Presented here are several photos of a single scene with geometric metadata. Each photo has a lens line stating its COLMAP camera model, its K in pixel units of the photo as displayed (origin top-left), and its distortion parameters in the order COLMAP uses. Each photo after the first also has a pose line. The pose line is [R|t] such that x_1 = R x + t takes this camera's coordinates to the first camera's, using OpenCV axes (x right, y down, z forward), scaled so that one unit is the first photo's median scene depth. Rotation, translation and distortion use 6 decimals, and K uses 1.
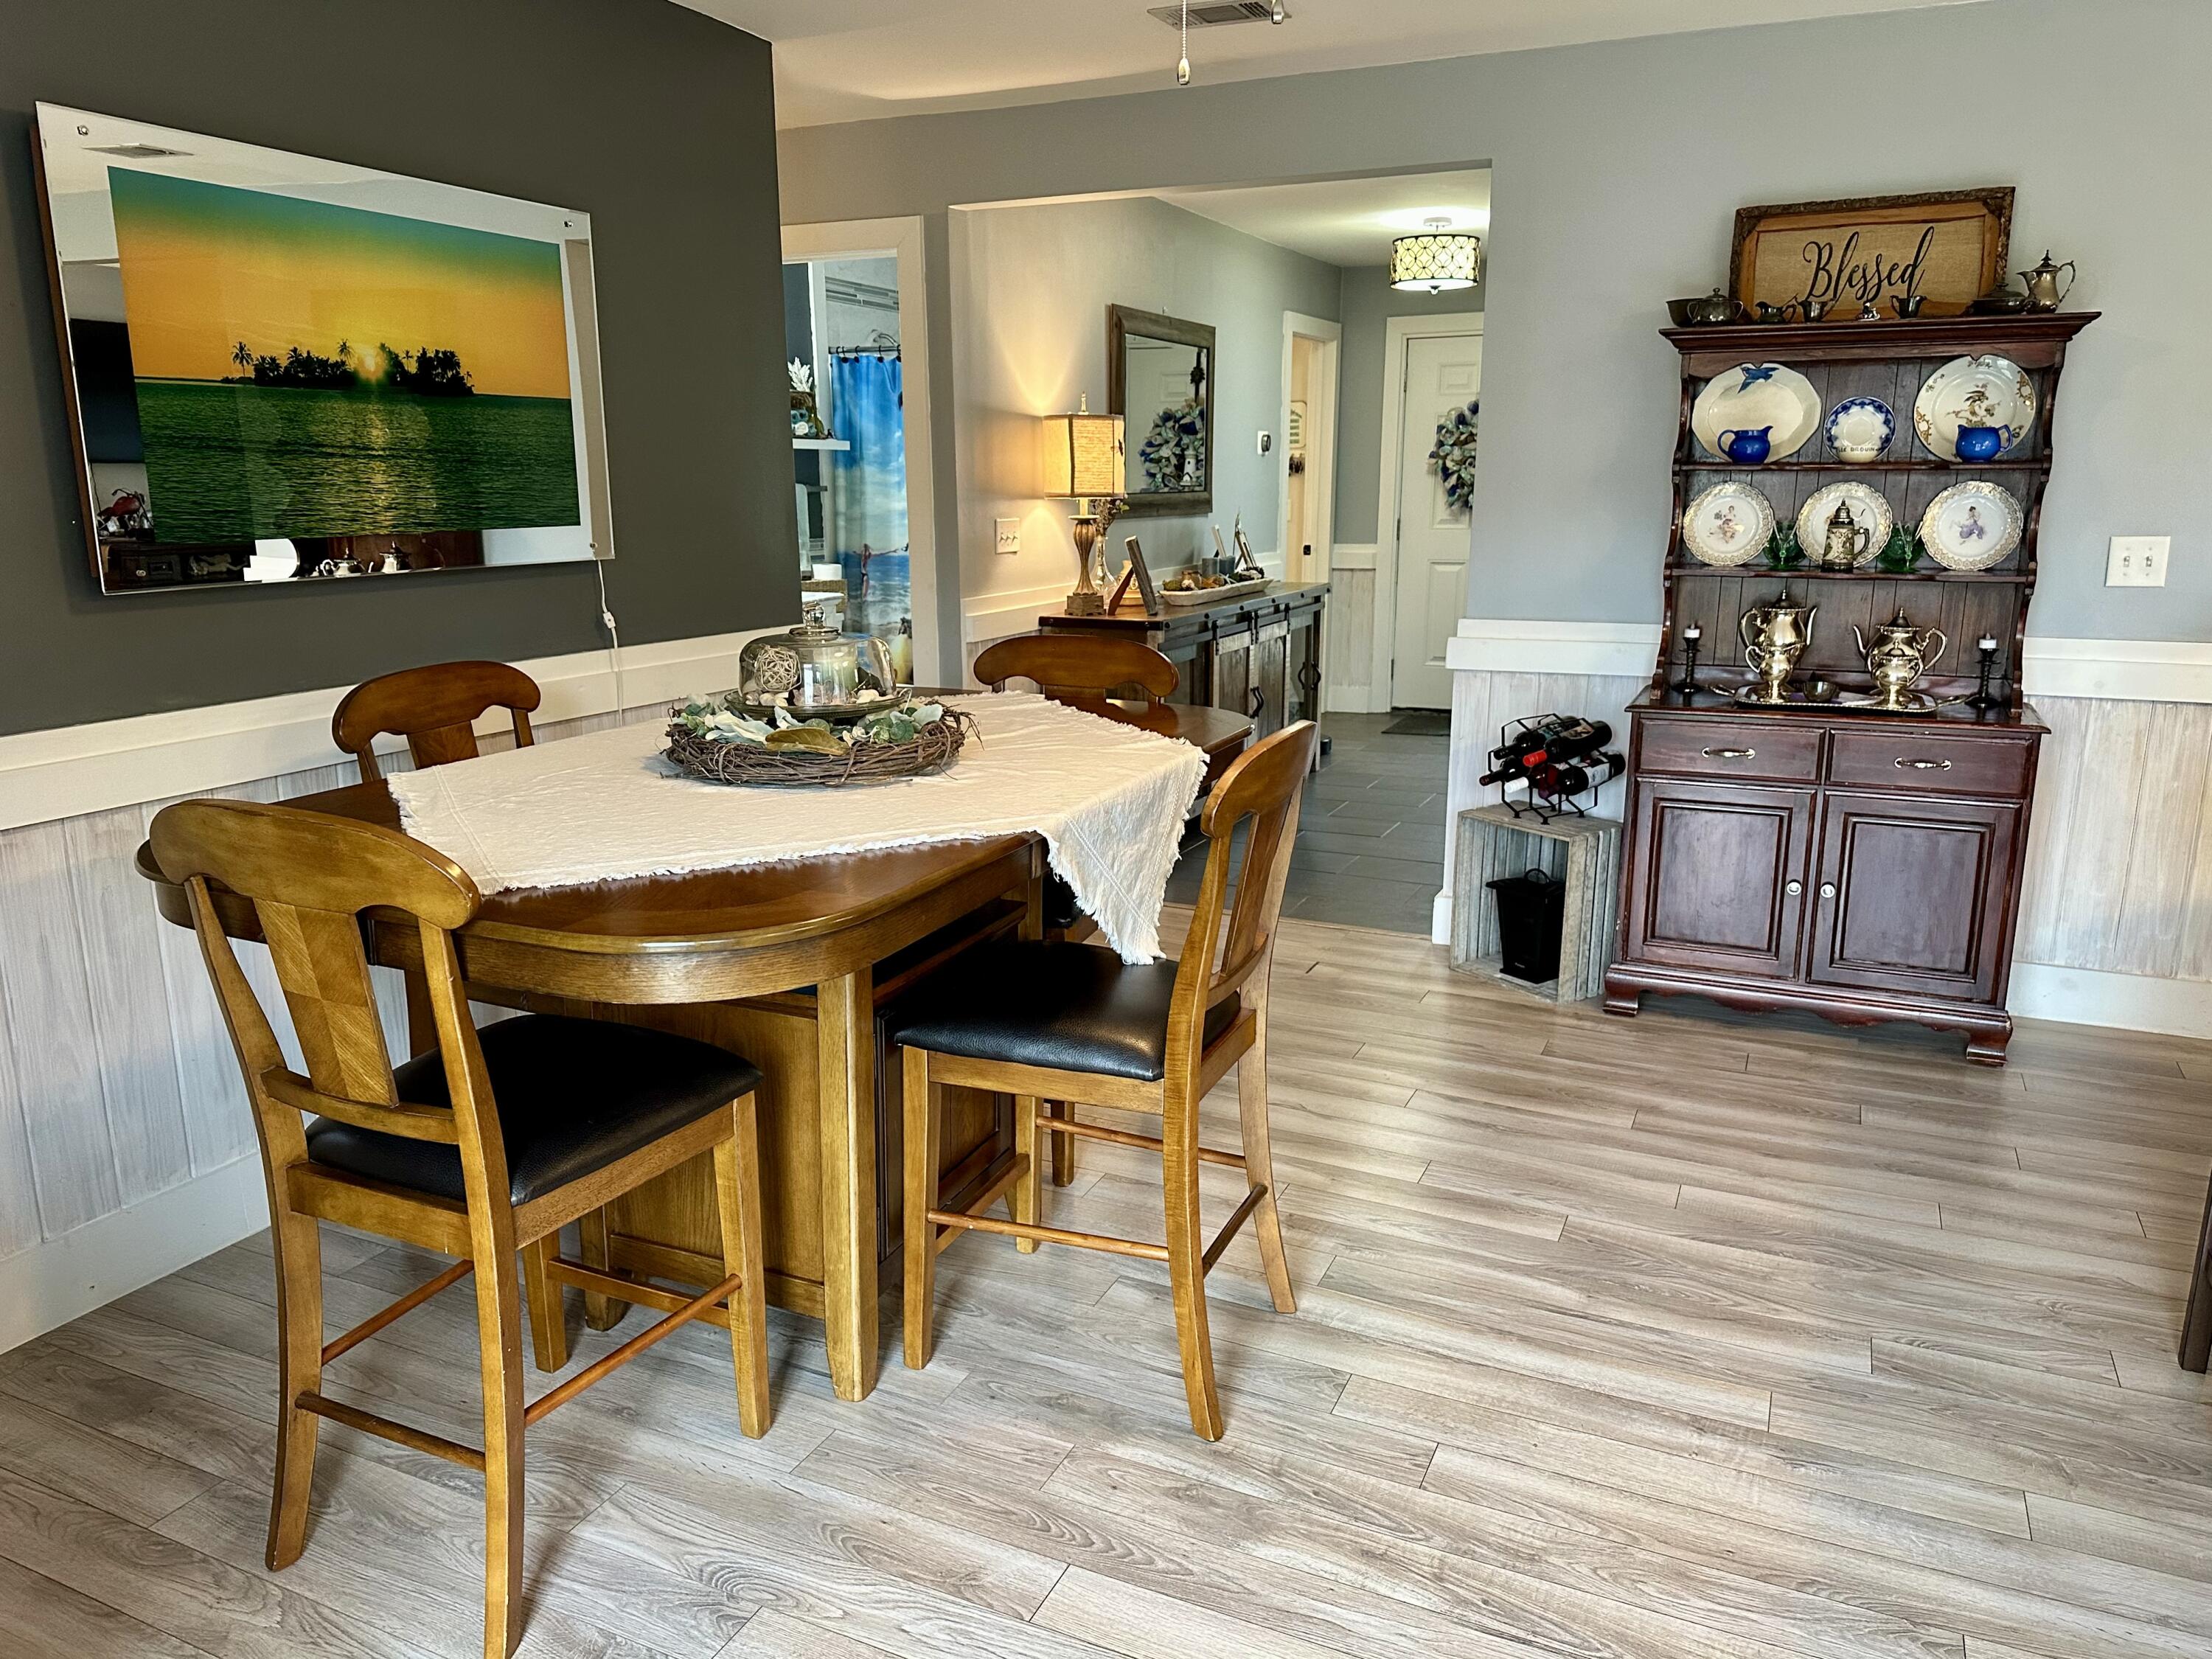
lens RADIAL K [[1552.2, 0, 1106.0], [0, 1552.2, 829.5], [0, 0, 1]] dist [0.140847, -0.244067]
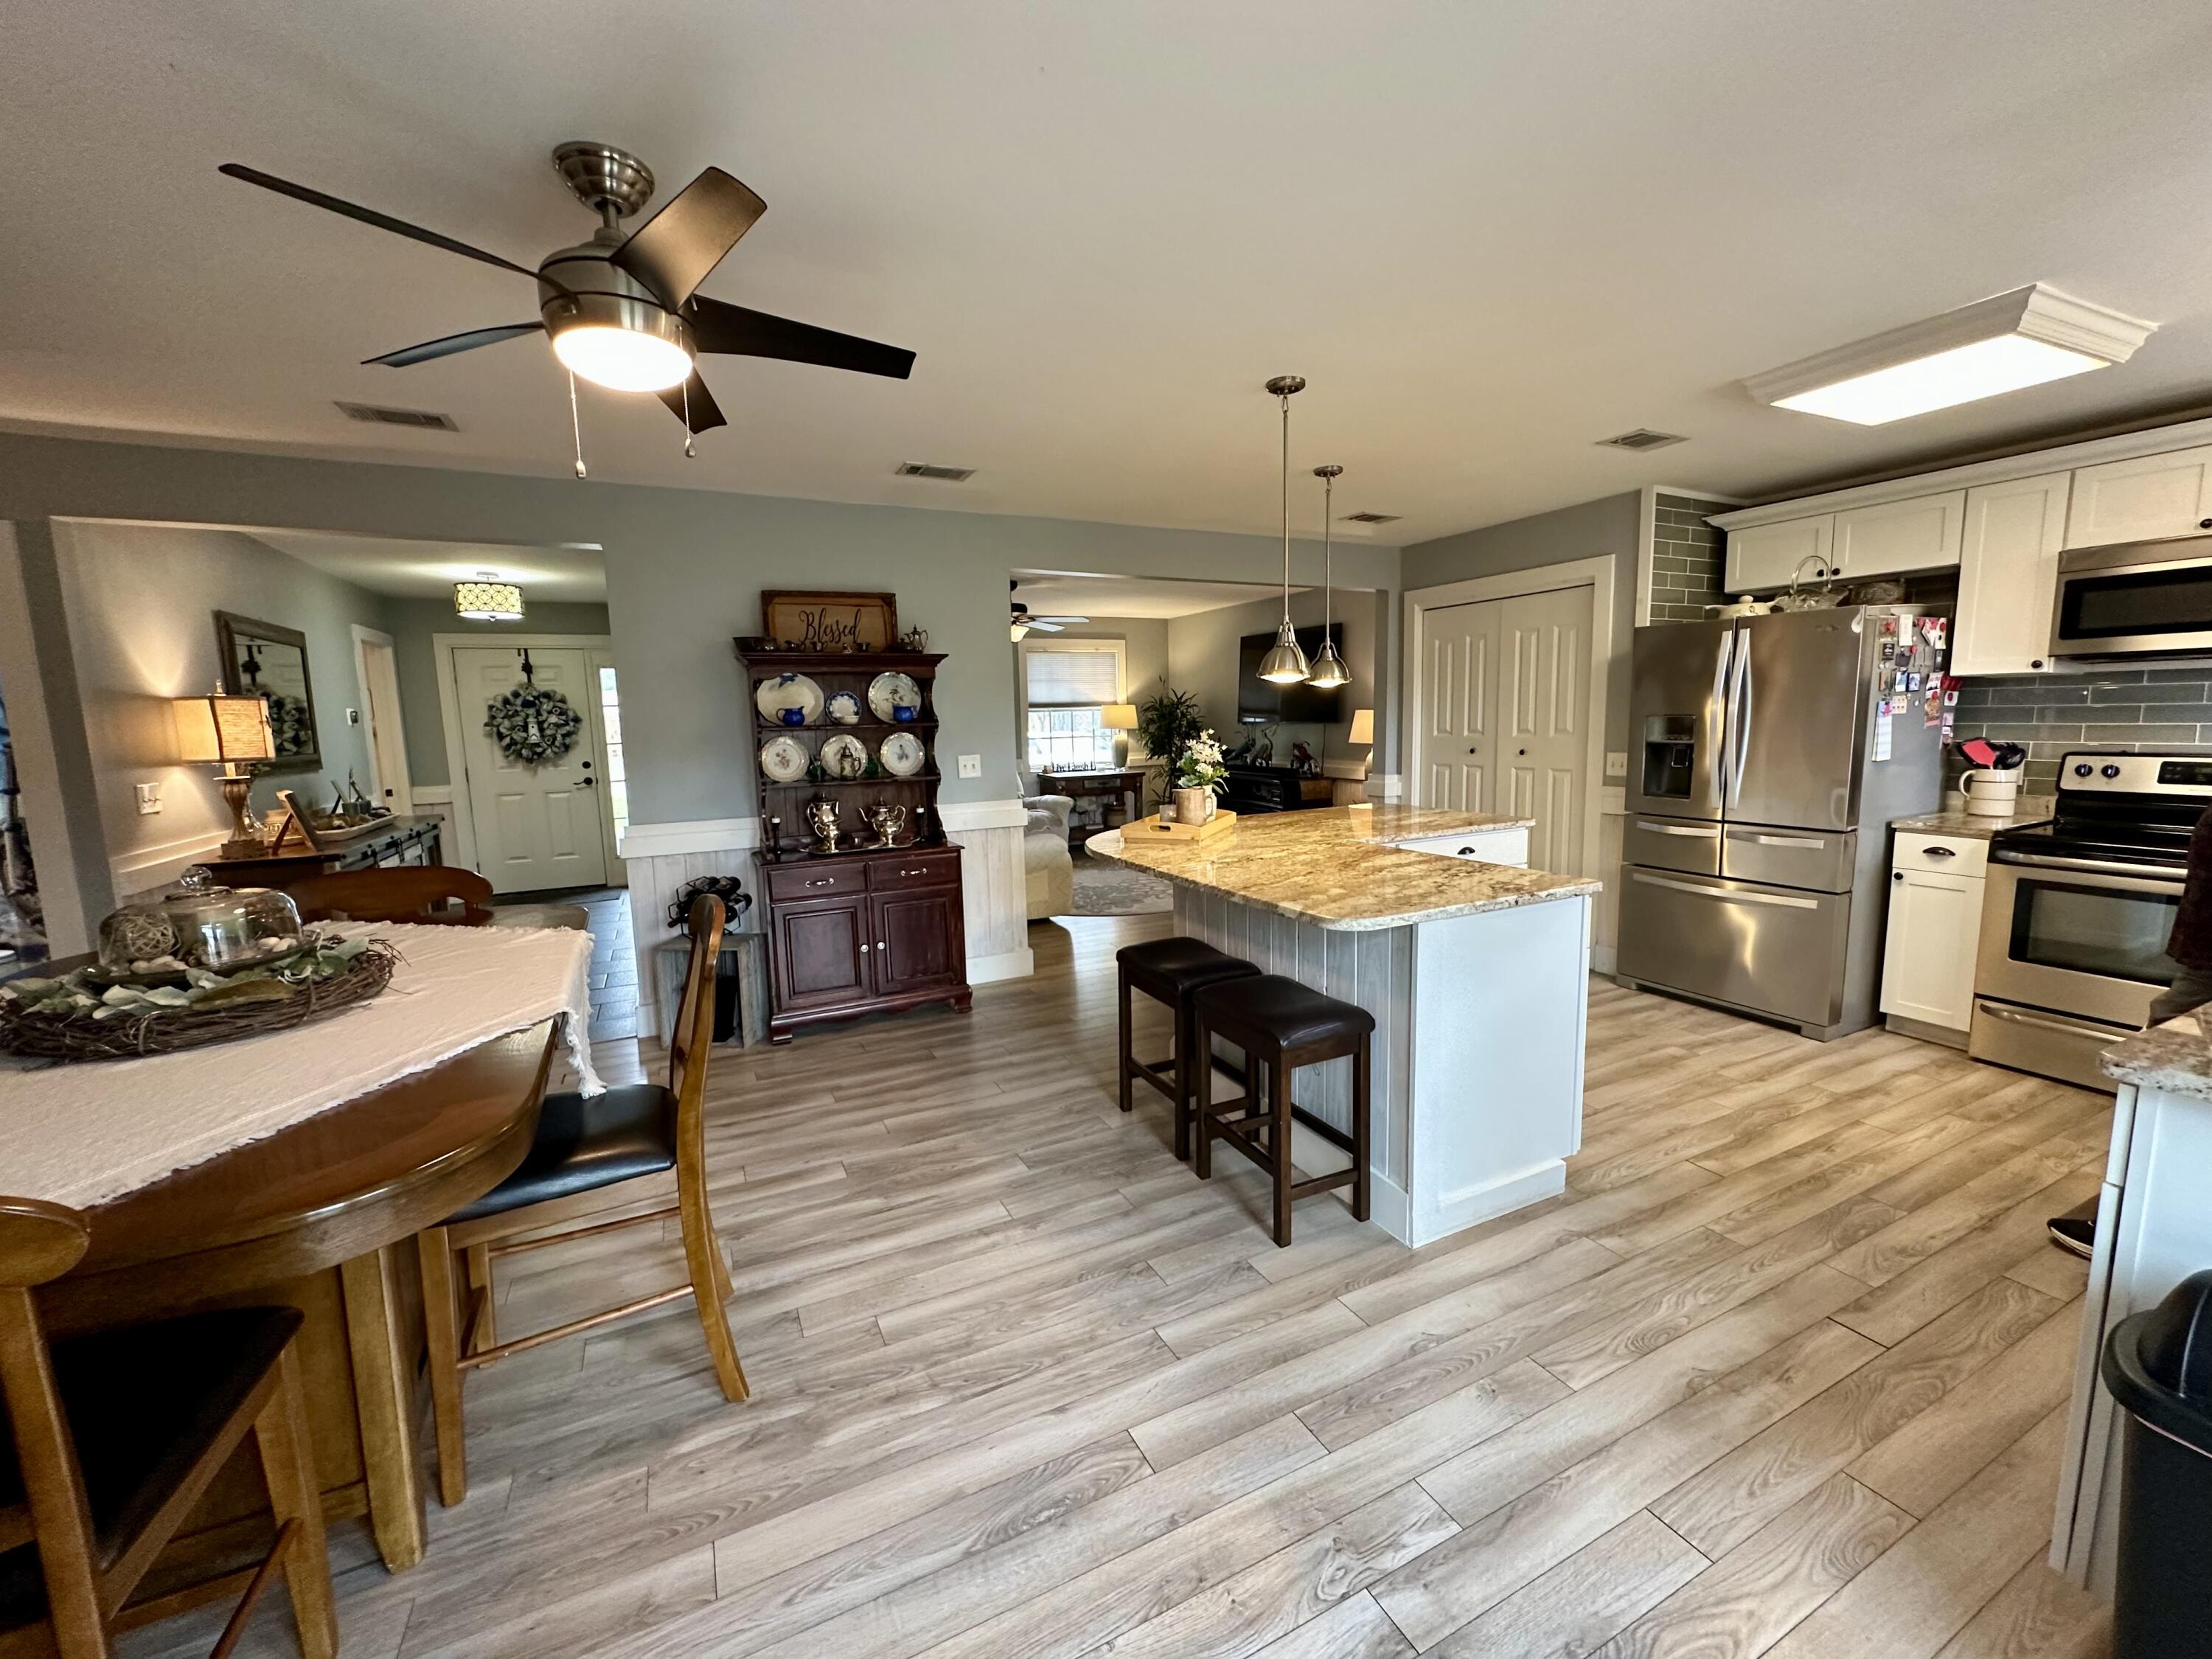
lens RADIAL K [[884.8, 0, 1106.0], [0, 884.8, 829.5], [0, 0, 1]] dist [-0.001554, 0.000963]
pose [[0.627327, -0.111166, 0.770781, -0.171625], [0.196194, 0.980395, -0.018282, -0.024339], [-0.753637, 0.162691, 0.636838, 0.094048]]
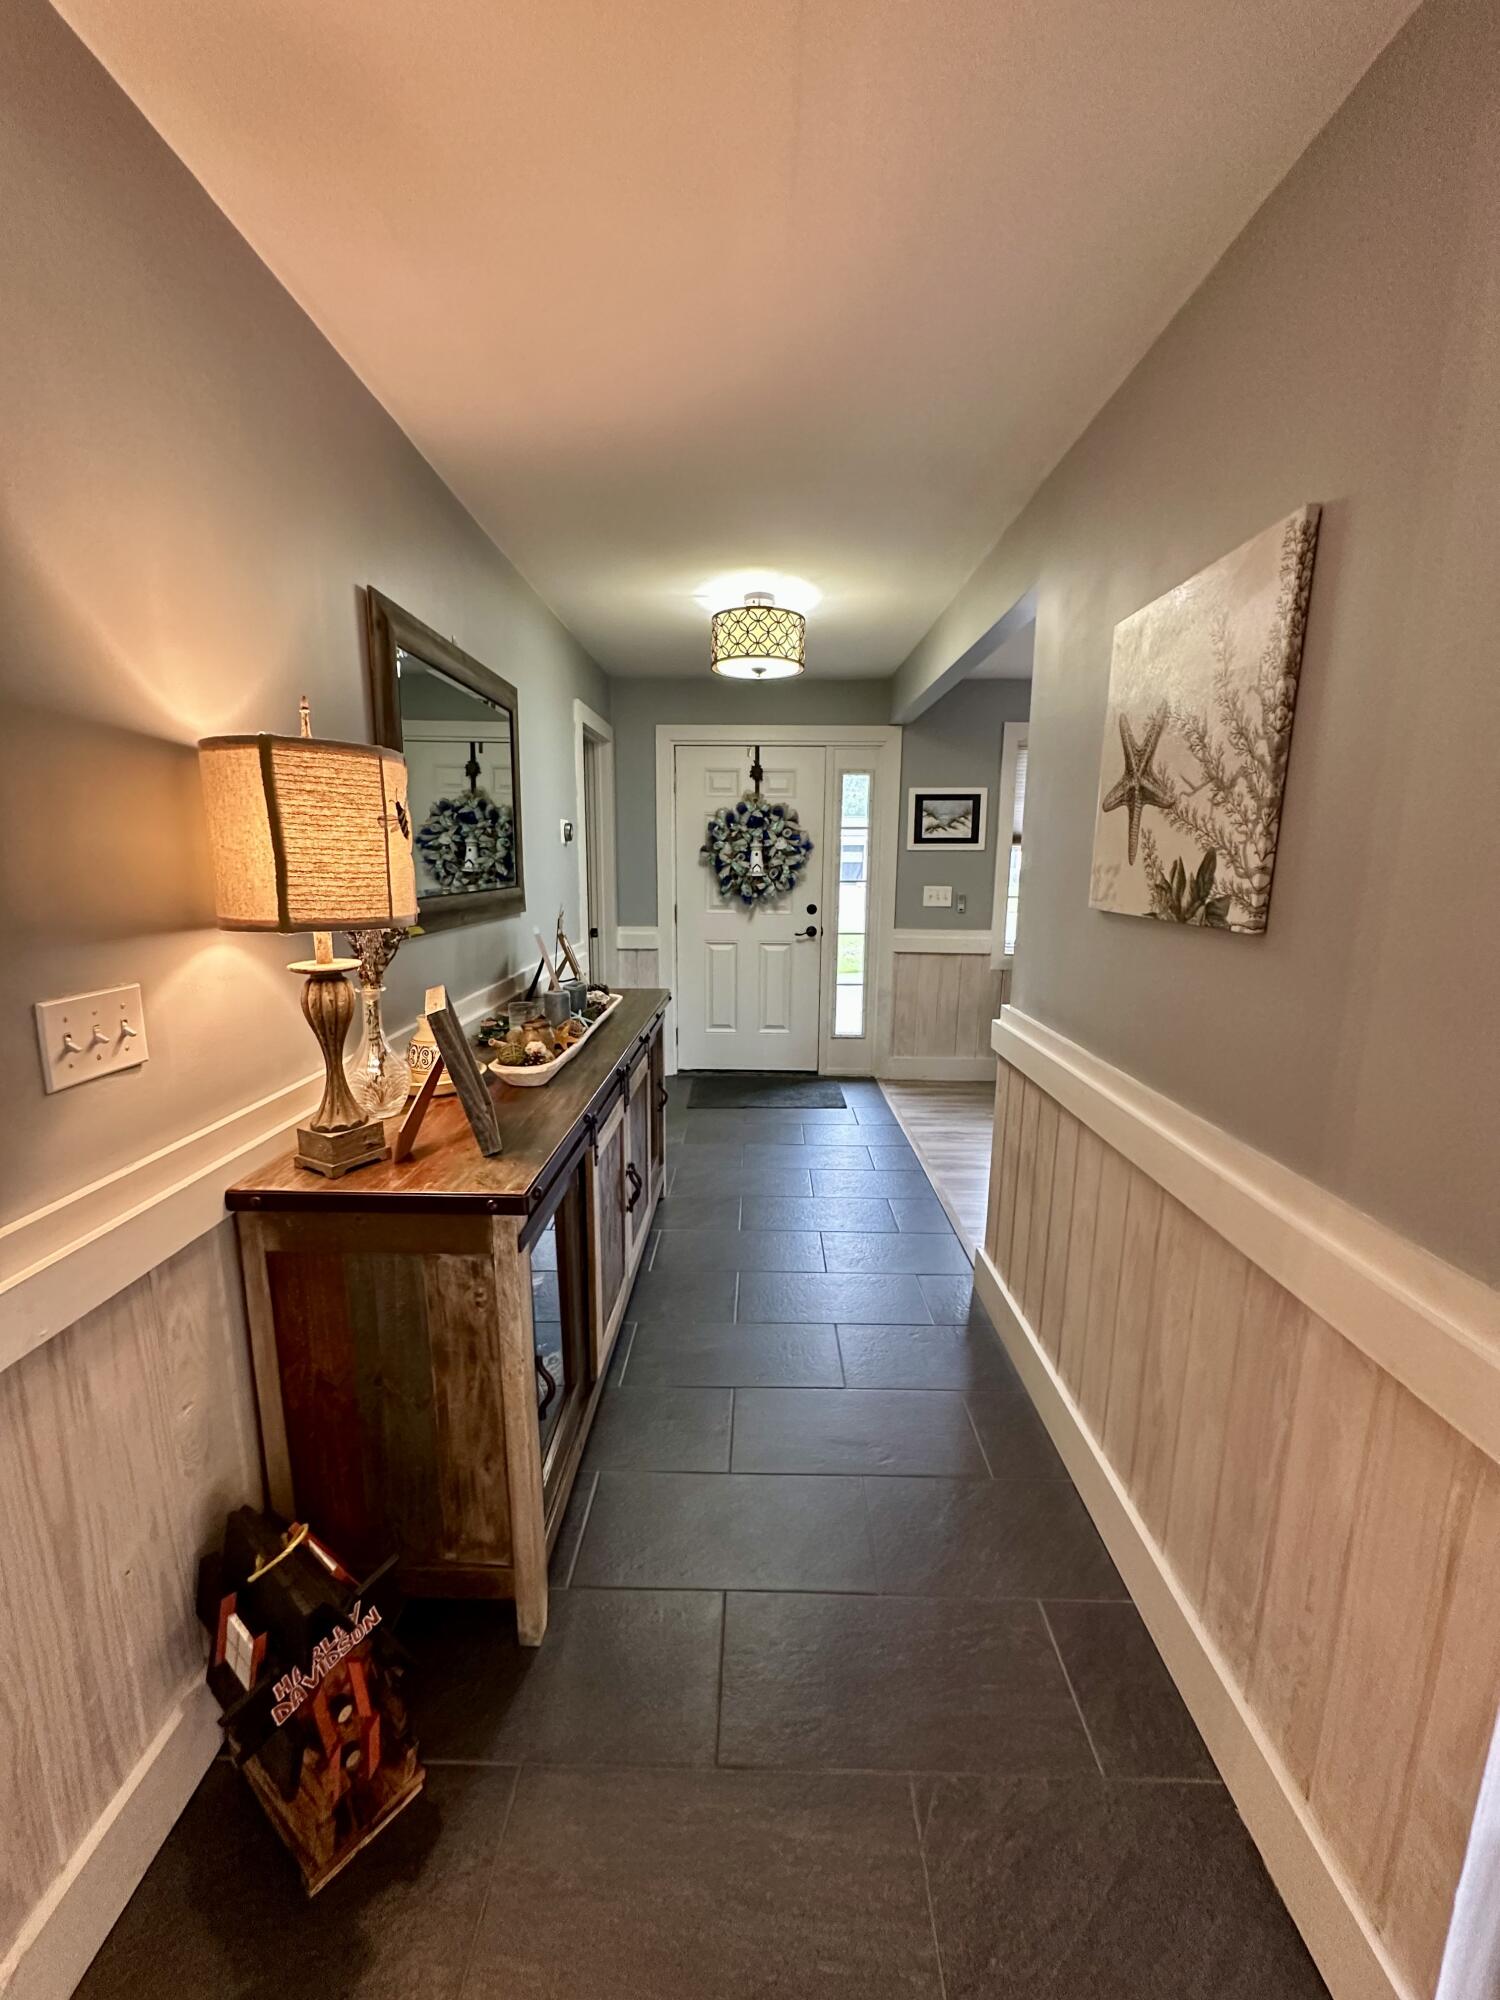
lens RADIAL K [[786.8, 0, 750.0], [0, 786.8, 1000.0], [0, 0, 1]] dist [0.001119, 0.000005]
pose [[0.910504, -0.060097, 0.409110, 0.006567], [0.077483, 0.996654, -0.026038, -0.246727], [-0.406176, 0.055407, 0.912114, 1.041202]]
